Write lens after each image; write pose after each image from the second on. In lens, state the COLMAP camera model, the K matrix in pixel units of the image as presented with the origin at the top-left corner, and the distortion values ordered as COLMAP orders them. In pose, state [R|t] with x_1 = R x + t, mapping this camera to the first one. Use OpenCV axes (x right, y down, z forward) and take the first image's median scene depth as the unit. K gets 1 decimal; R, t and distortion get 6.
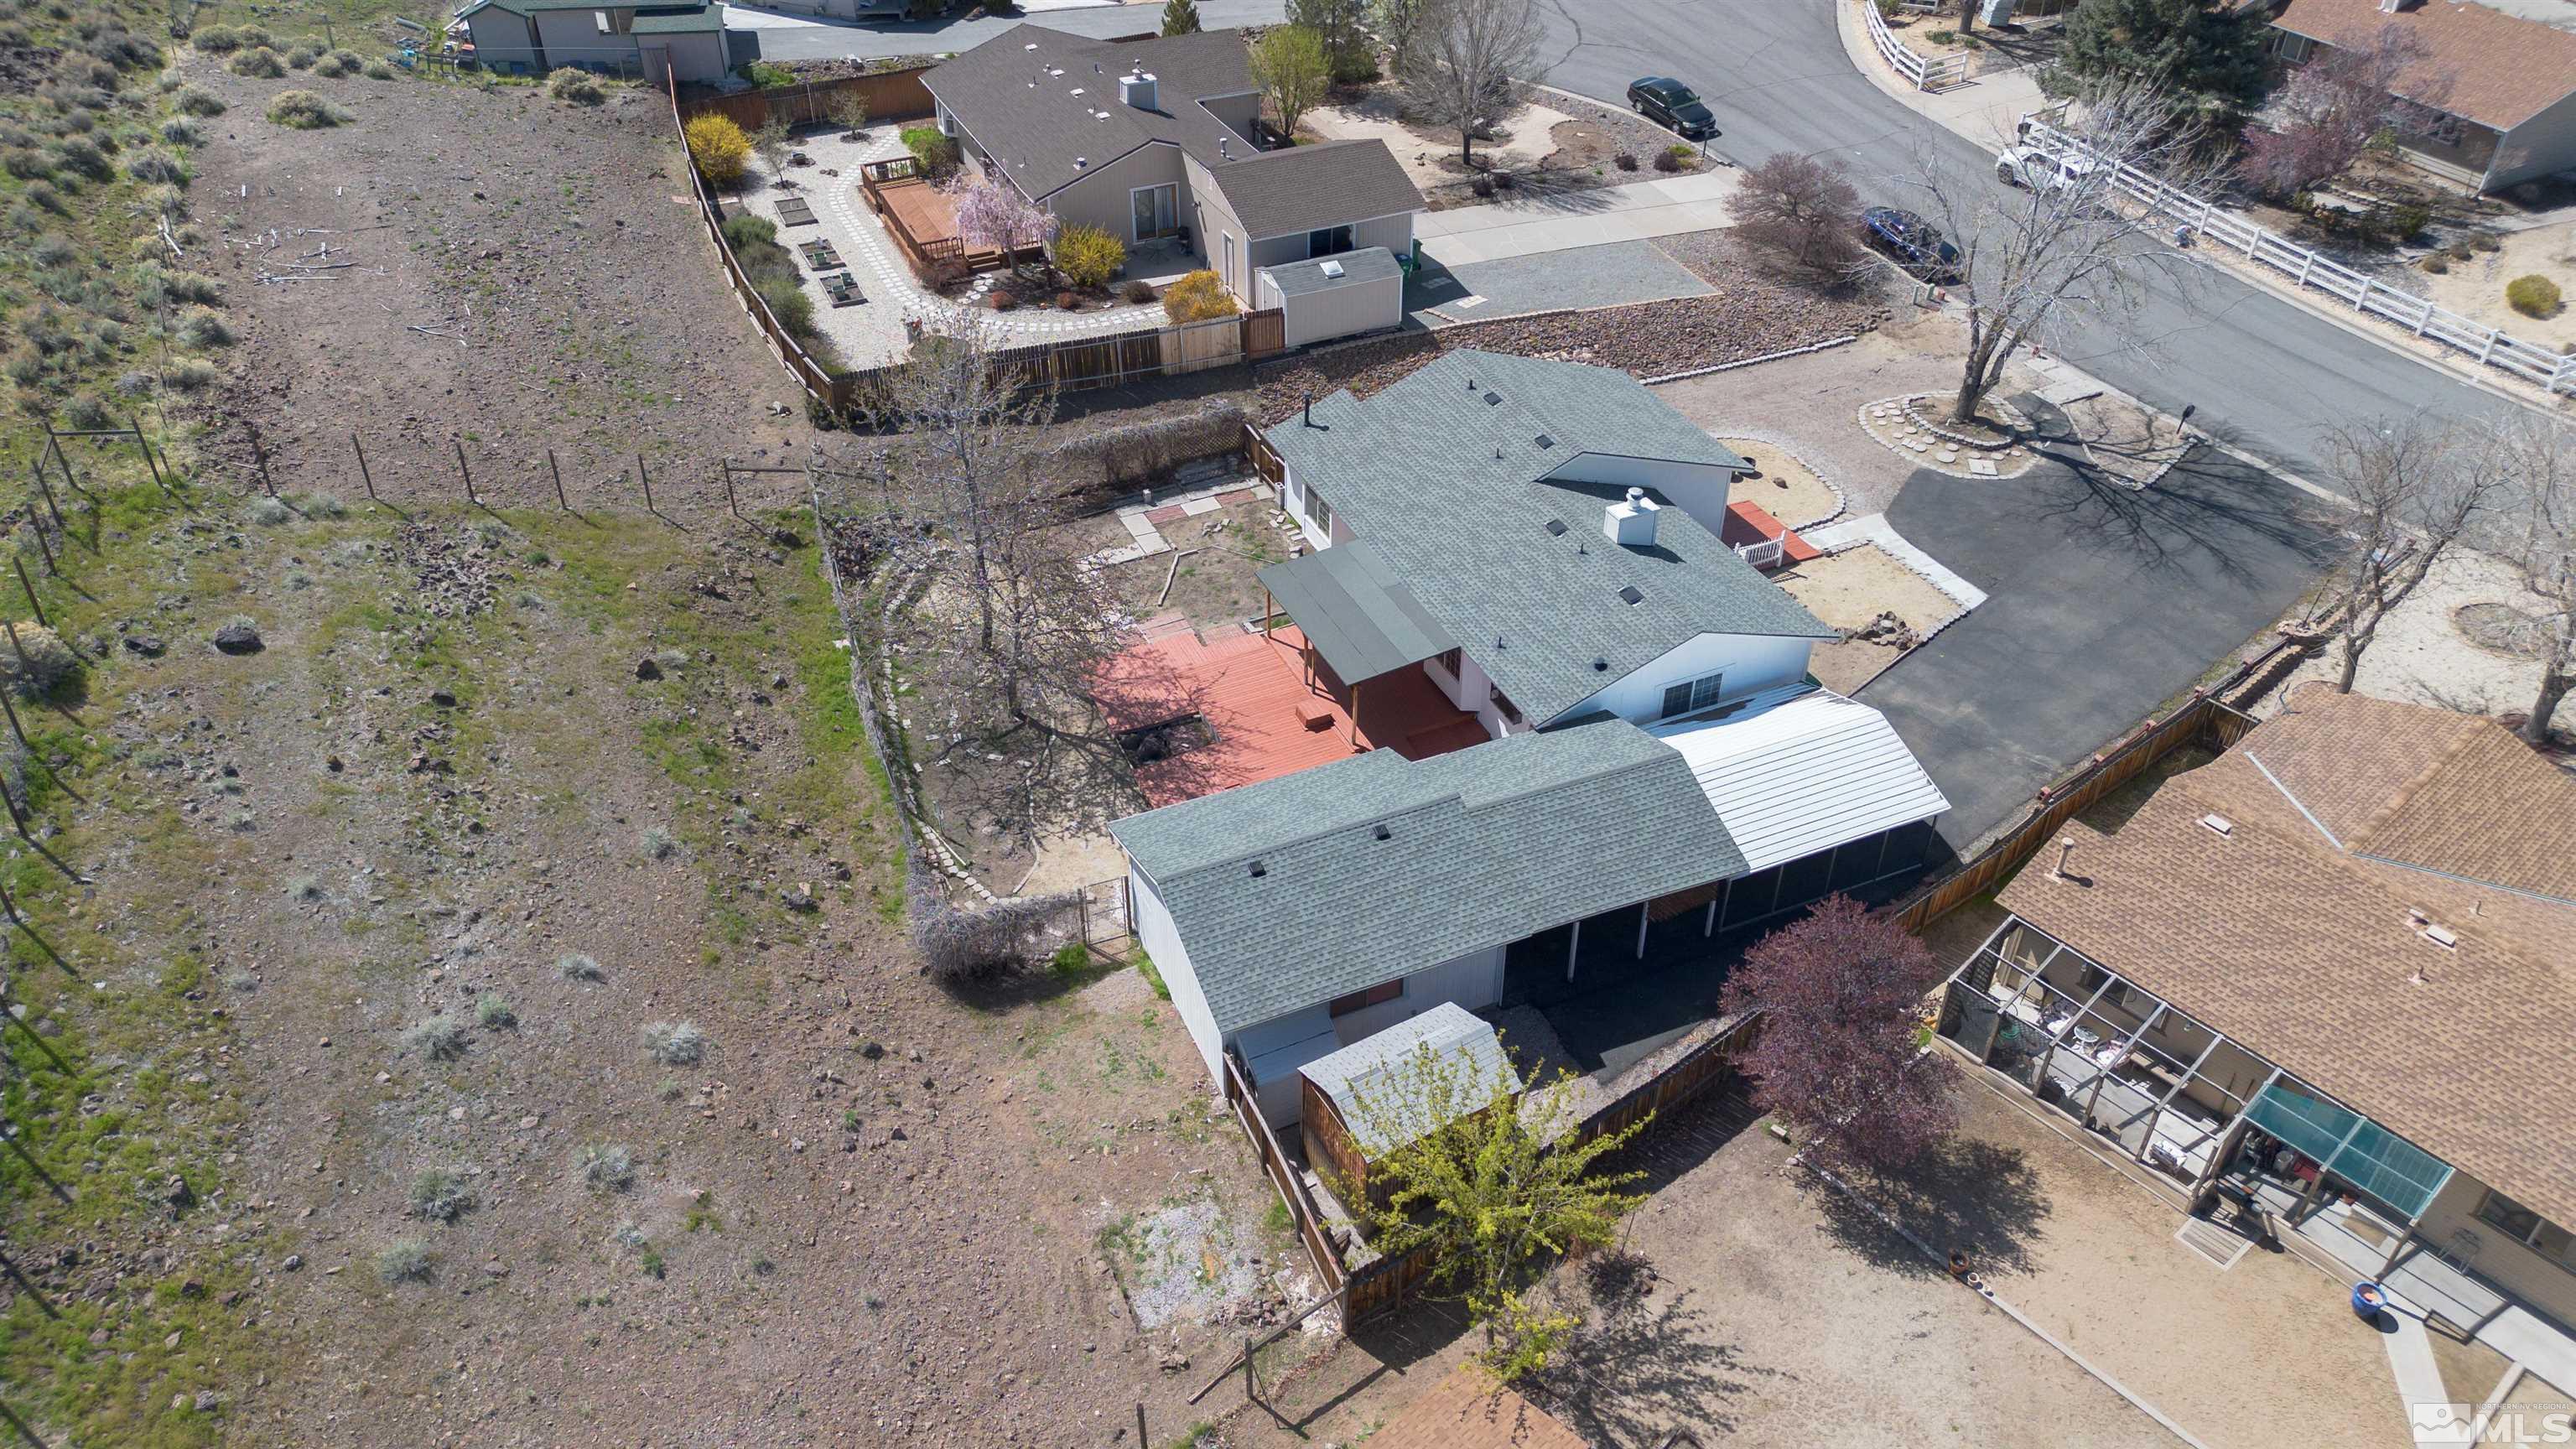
lens RADIAL K [[1802.5, 0, 1288.0], [0, 1802.5, 724.5], [0, 0, 1]] dist [0.047927, -0.079054]
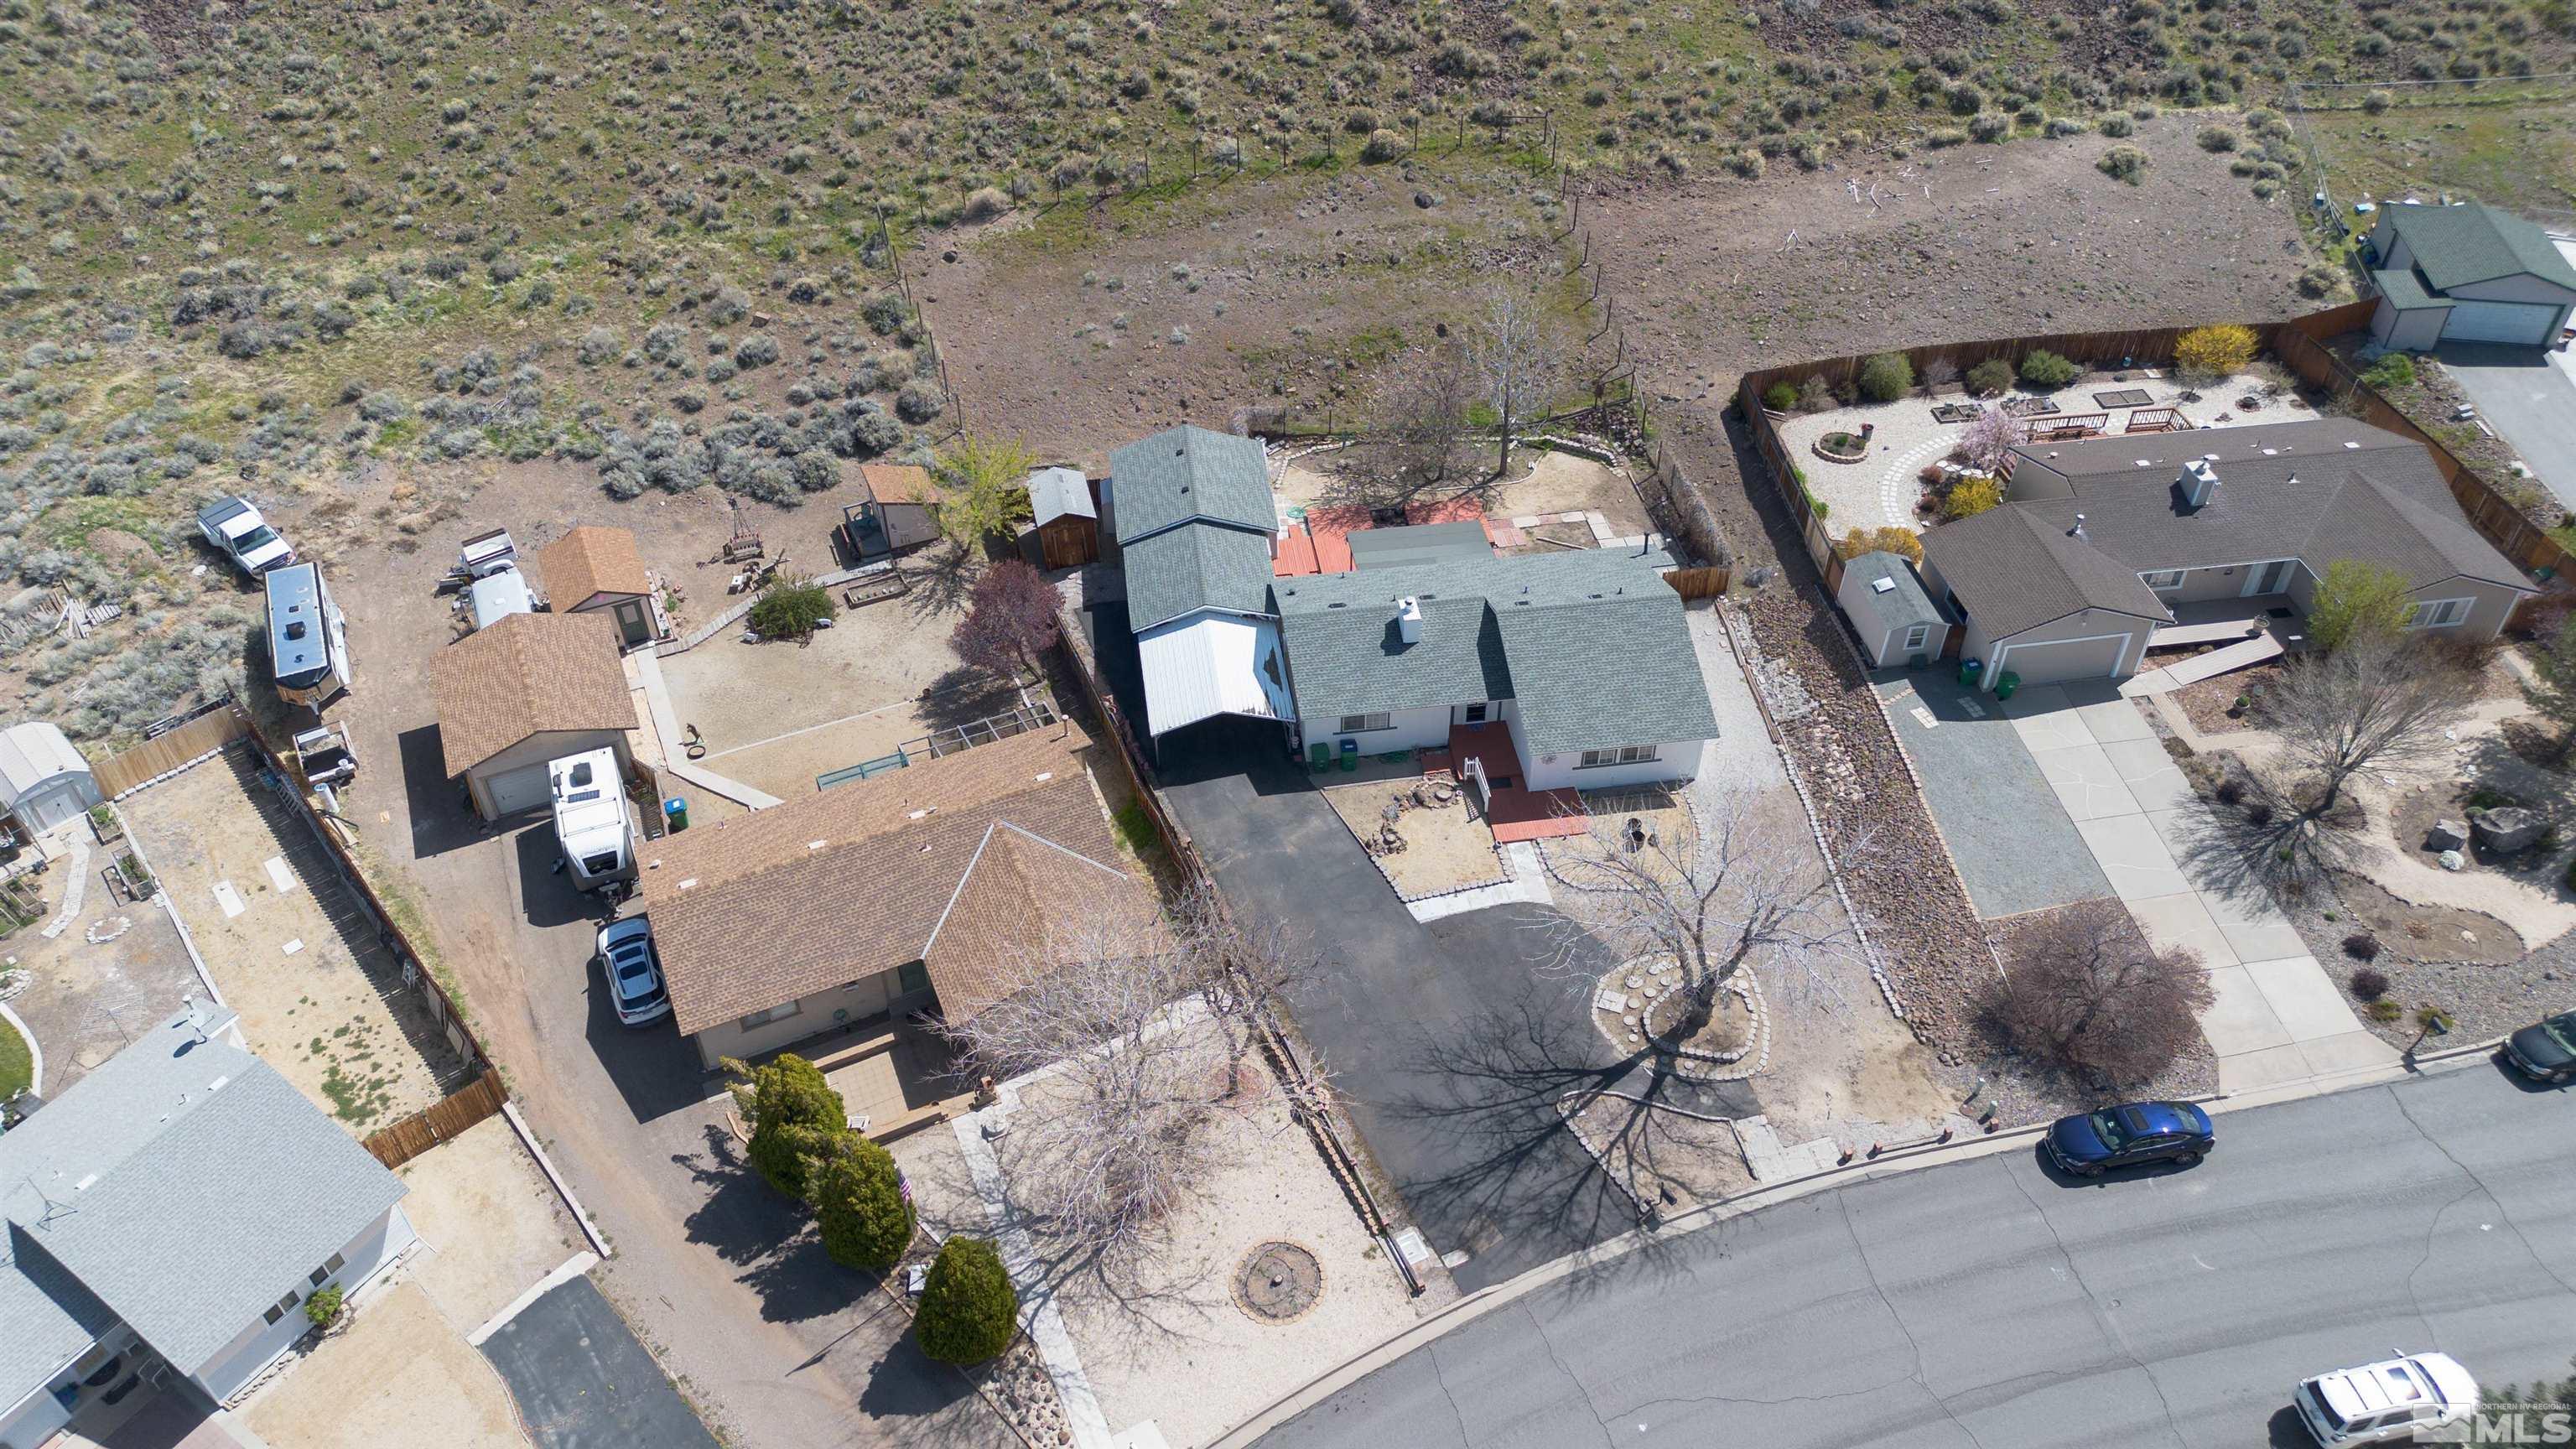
lens RADIAL K [[1833.9, 0, 1288.0], [0, 1833.9, 724.5], [0, 0, 1]] dist [0.077655, -0.080090]
pose [[-0.280492, 0.638176, -0.716977, 1.097045], [-0.578496, 0.483662, 0.656820, -0.810521], [0.765941, 0.599001, 0.233519, 0.508948]]
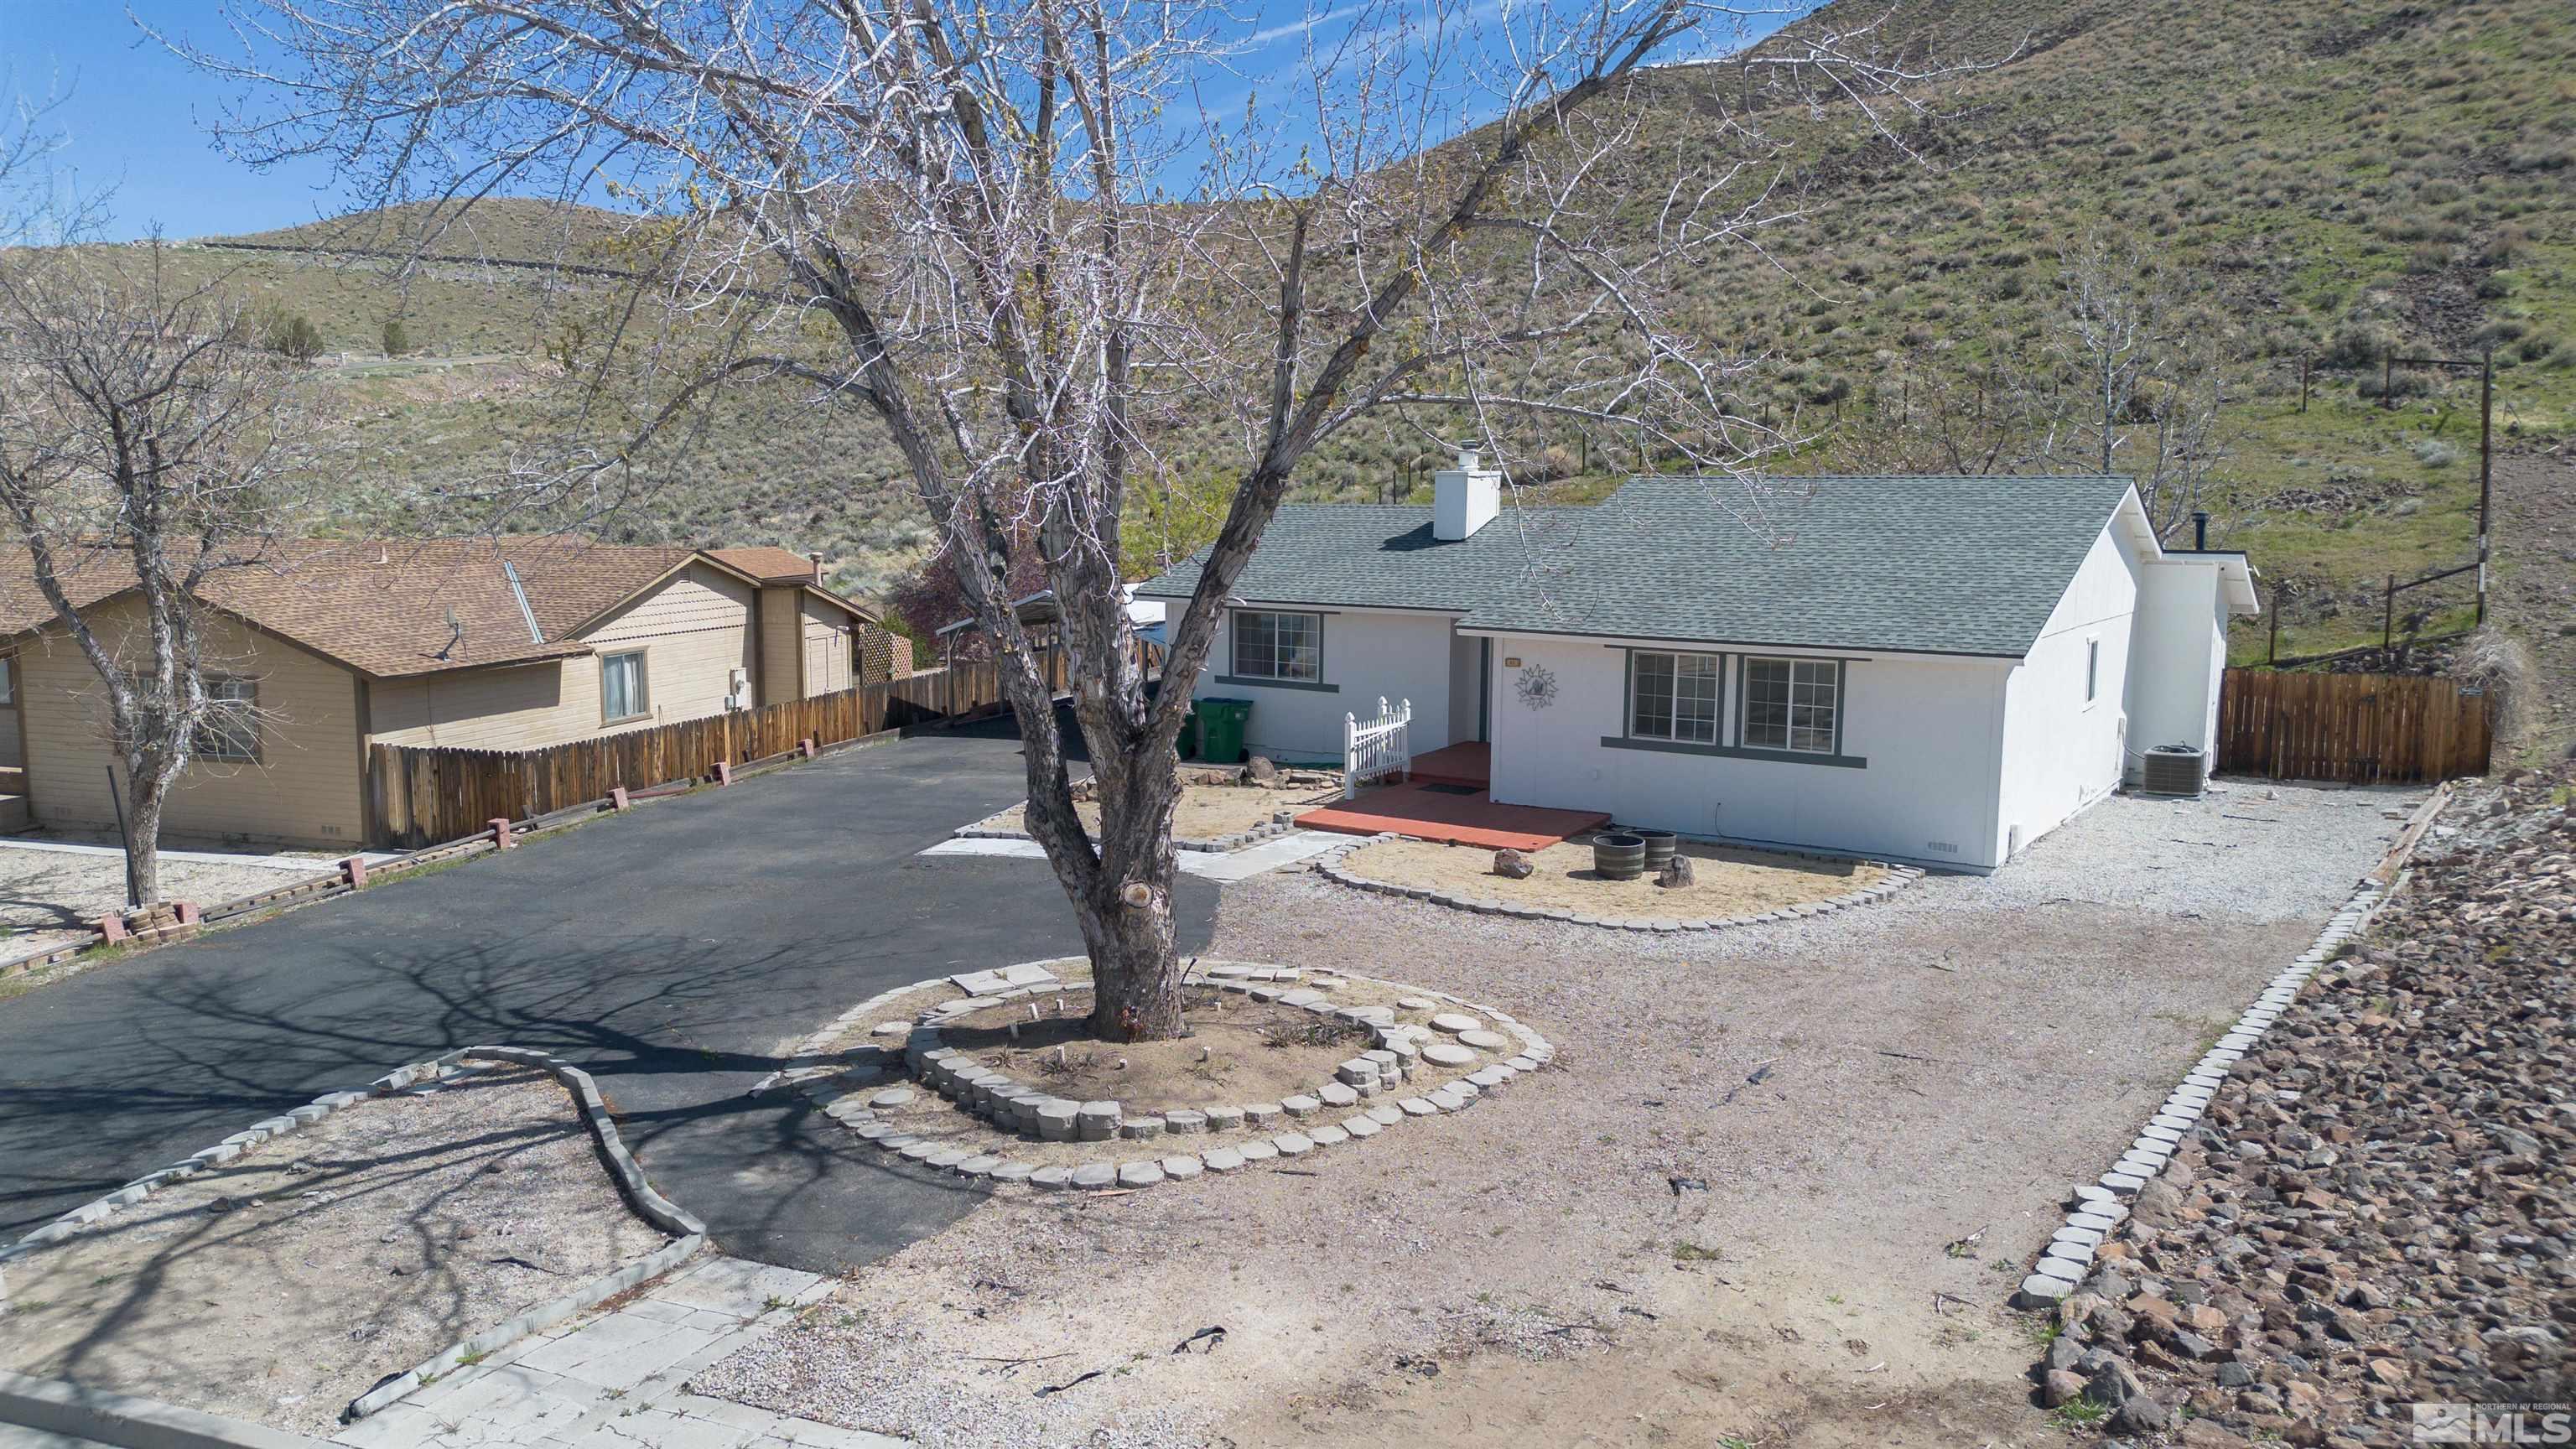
lens RADIAL K [[1833.9, 0, 1288.0], [0, 1833.9, 724.5], [0, 0, 1]] dist [0.077655, -0.080090]
pose [[-0.849632, 0.064372, -0.523433, 0.490796], [-0.321300, 0.723873, 0.610552, -0.356987], [0.418201, 0.686924, -0.594343, 1.157736]]
